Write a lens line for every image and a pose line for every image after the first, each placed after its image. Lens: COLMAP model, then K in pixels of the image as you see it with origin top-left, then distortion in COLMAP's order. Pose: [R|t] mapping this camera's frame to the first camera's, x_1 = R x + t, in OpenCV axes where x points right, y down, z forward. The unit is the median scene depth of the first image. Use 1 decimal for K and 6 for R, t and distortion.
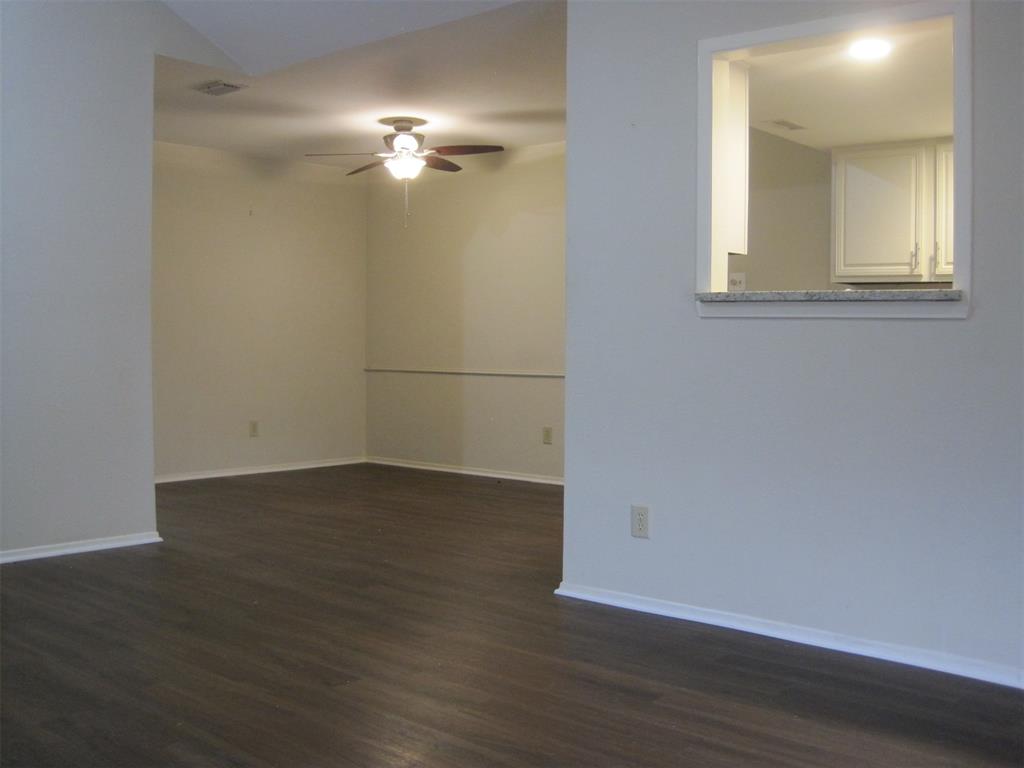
lens RADIAL K [[1052.2, 0, 513.3], [0, 1052.2, 388.3], [0, 0, 1]] dist [-0.127792, 0.000000]
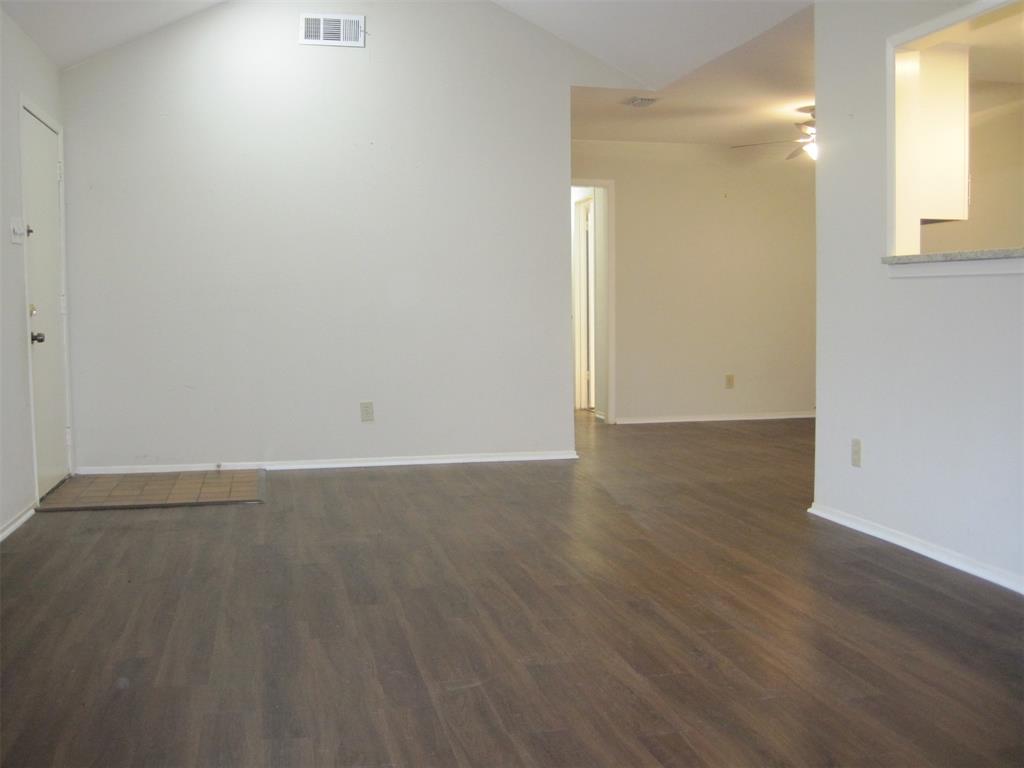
lens RADIAL K [[1052.2, 0, 511.1], [0, 1052.2, 381.4], [0, 0, 1]] dist [-0.127792, 0.000000]
pose [[0.810723, 0.026575, -0.584826, 0.367597], [-0.013650, 0.999556, 0.026498, 0.016559], [0.585270, -0.013499, 0.810726, -0.127086]]
